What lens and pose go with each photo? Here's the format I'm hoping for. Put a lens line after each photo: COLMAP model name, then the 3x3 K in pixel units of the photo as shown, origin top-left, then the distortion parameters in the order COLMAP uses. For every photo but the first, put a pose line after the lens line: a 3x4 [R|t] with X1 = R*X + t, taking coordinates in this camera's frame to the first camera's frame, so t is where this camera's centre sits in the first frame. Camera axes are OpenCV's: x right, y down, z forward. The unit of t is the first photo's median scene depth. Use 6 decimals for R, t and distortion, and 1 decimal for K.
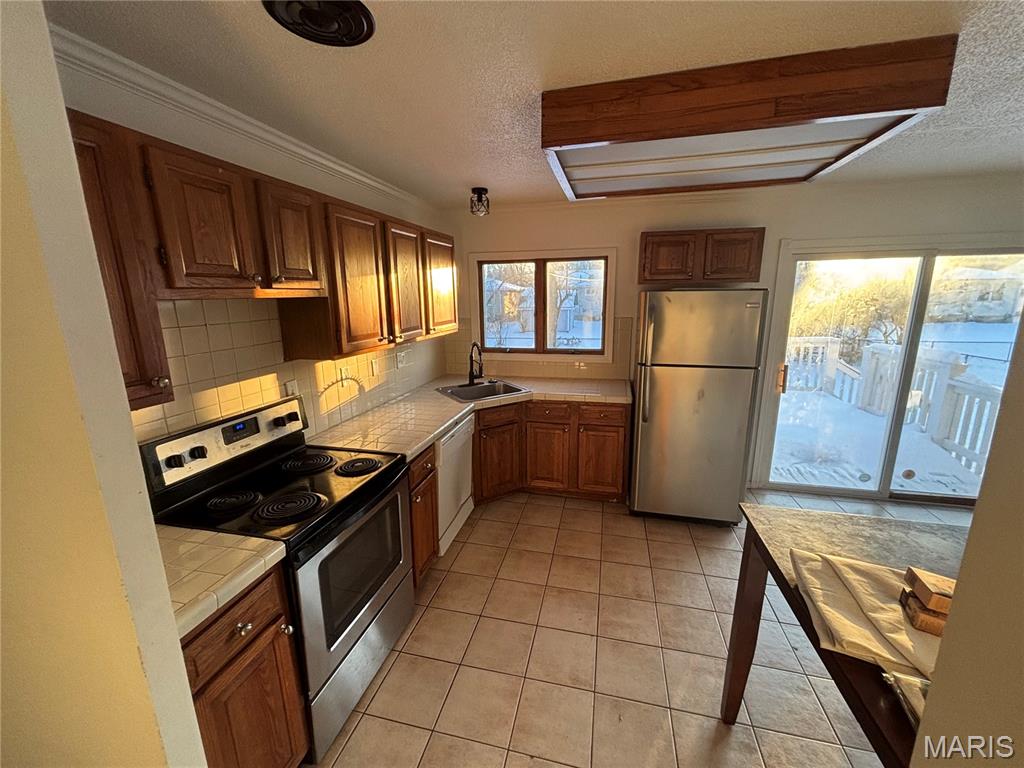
lens RADIAL K [[409.4, 0, 512.0], [0, 409.4, 384.0], [0, 0, 1]] dist [-0.001436, -0.000214]
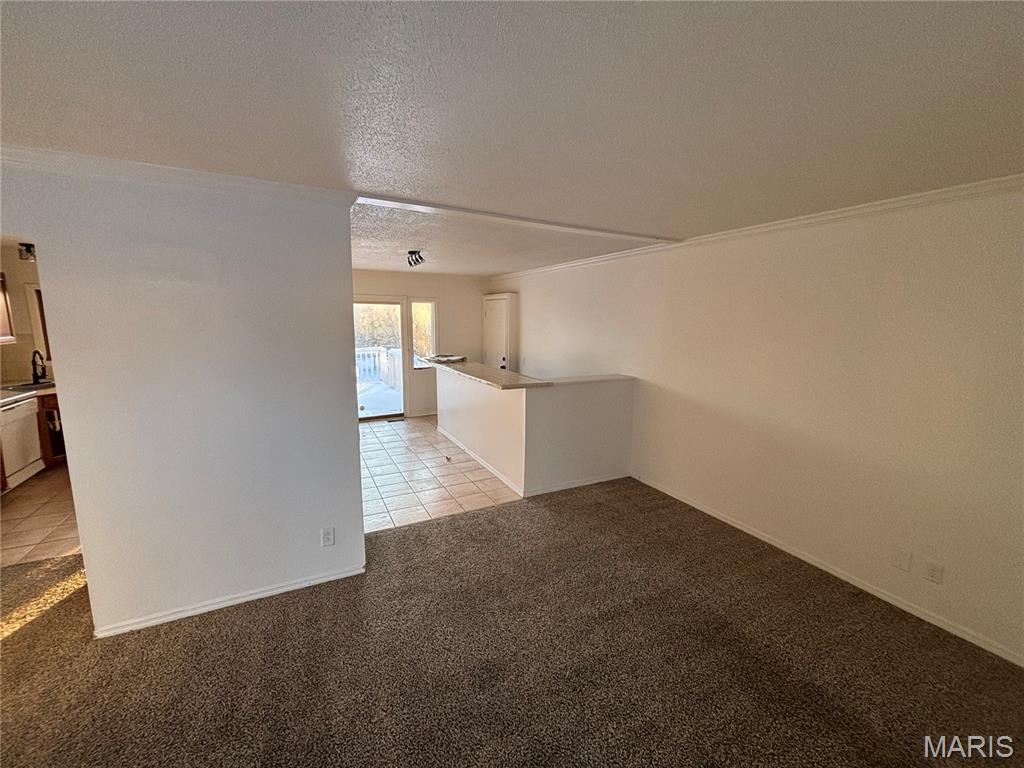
lens RADIAL K [[410.2, 0, 512.2], [0, 410.2, 383.0], [0, 0, 1]] dist [0.000099, -0.000262]
pose [[0.749183, -0.078674, 0.657674, 0.192305], [0.119215, 0.992722, -0.017050, 0.220114], [-0.651546, 0.091178, 0.753110, -1.050543]]
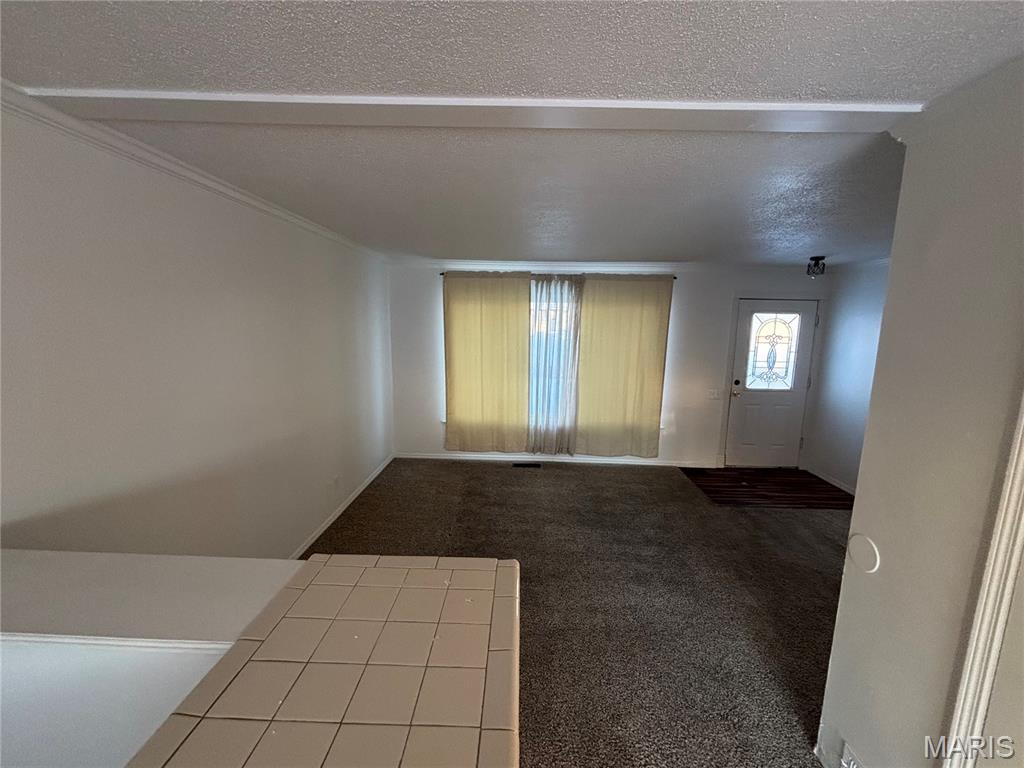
lens RADIAL K [[409.4, 0, 512.0], [0, 409.4, 384.0], [0, 0, 1]] dist [-0.001436, -0.000214]
pose [[-0.975642, 0.028375, -0.217526, 0.966787], [-0.053202, 0.931390, 0.360114, -0.052017], [0.212820, 0.362915, -0.907194, 0.076857]]
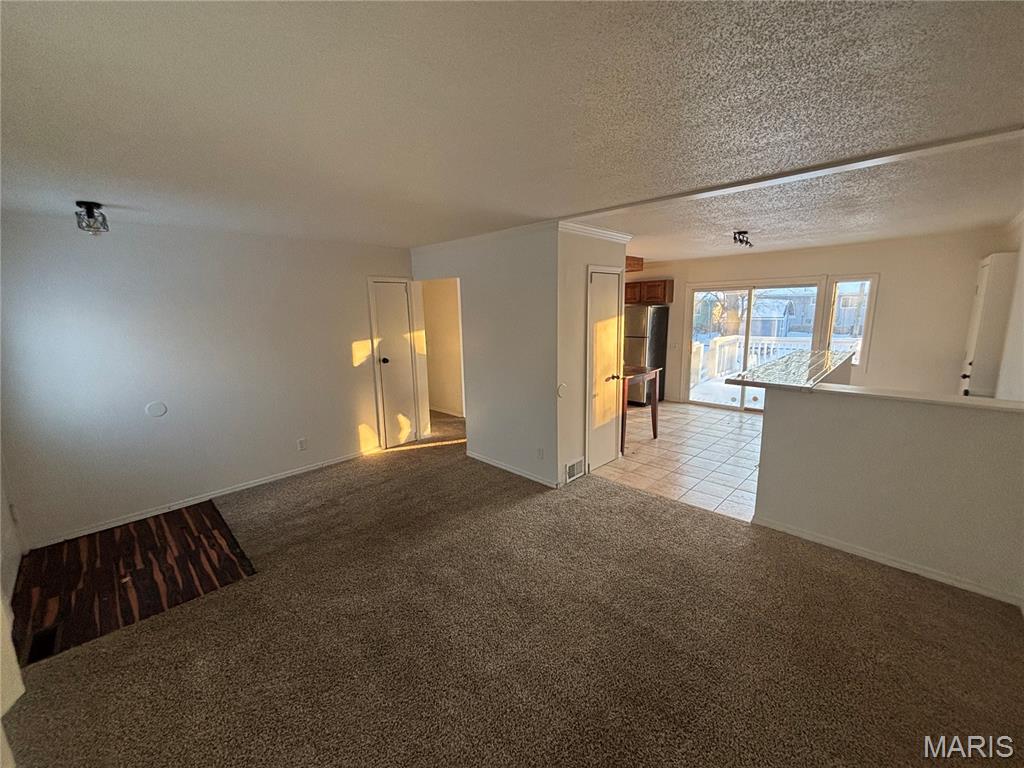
lens RADIAL K [[409.4, 0, 512.0], [0, 409.4, 384.0], [0, 0, 1]] dist [-0.001436, -0.000214]
pose [[0.861236, 0.088091, -0.500512, 0.946234], [-0.100131, 0.994970, 0.002820, 0.262885], [0.498243, 0.047688, 0.865725, -1.286706]]
